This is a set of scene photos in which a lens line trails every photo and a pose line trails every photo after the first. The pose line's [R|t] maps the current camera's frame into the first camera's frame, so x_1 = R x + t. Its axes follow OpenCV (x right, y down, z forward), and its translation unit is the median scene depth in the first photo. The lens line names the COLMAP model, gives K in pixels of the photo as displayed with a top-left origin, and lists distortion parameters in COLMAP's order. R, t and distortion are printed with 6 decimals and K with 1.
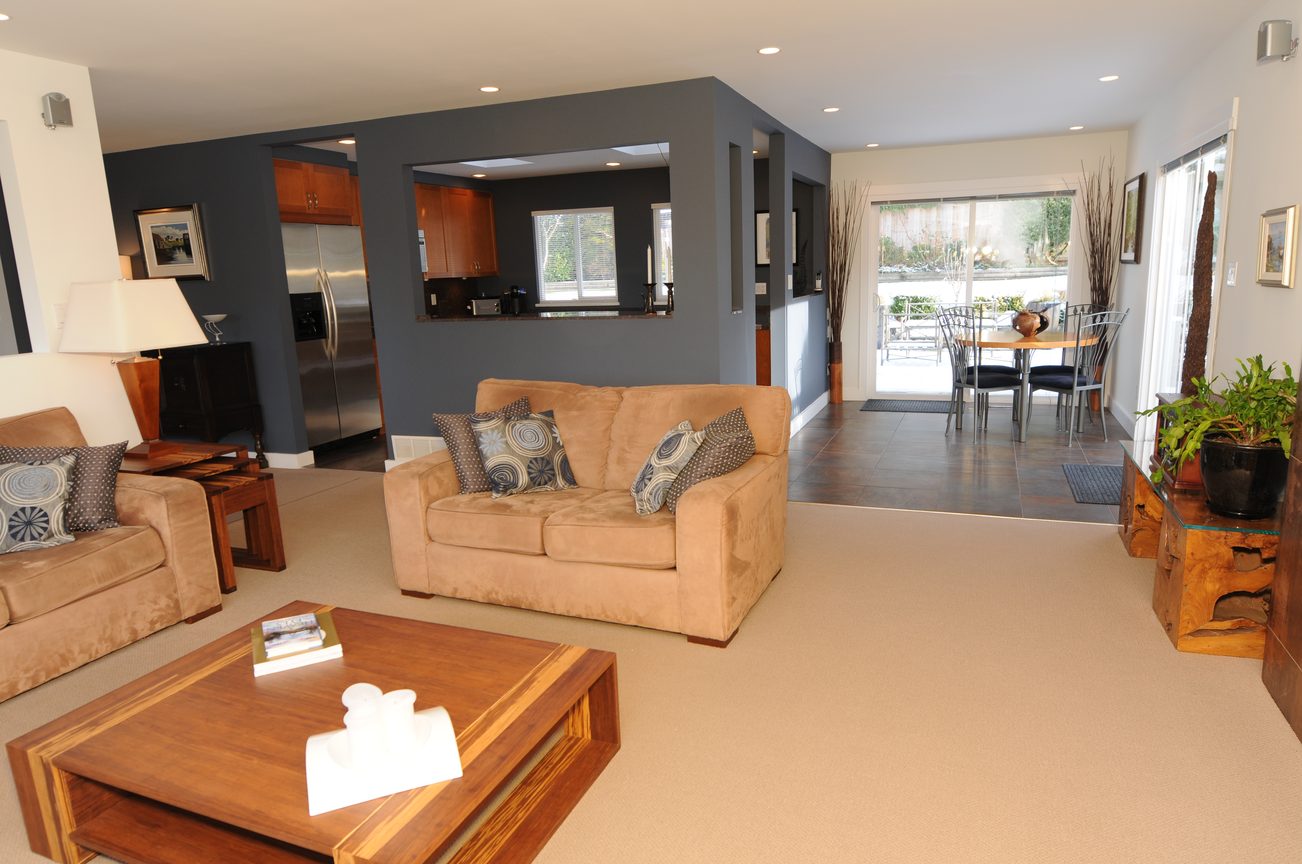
lens RADIAL K [[789.7, 0, 668.1], [0, 789.7, 438.6], [0, 0, 1]] dist [-0.014665, -0.002343]
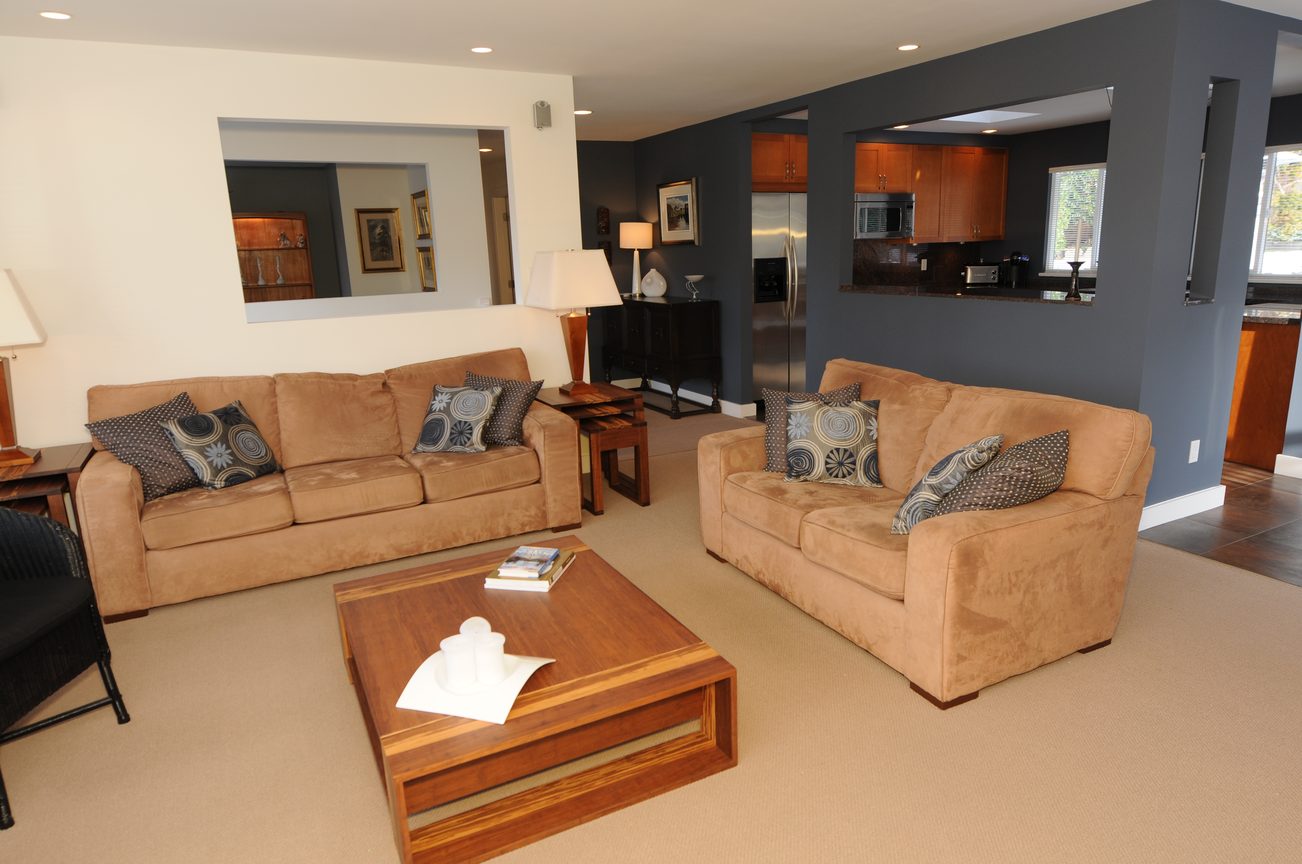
lens RADIAL K [[789.7, 0, 668.1], [0, 789.7, 438.6], [0, 0, 1]] dist [-0.014665, -0.002343]
pose [[0.771678, 0.163607, -0.614611, 0.267614], [-0.130839, 0.986515, 0.098331, -0.056017], [0.622411, 0.004535, 0.782678, 0.130729]]
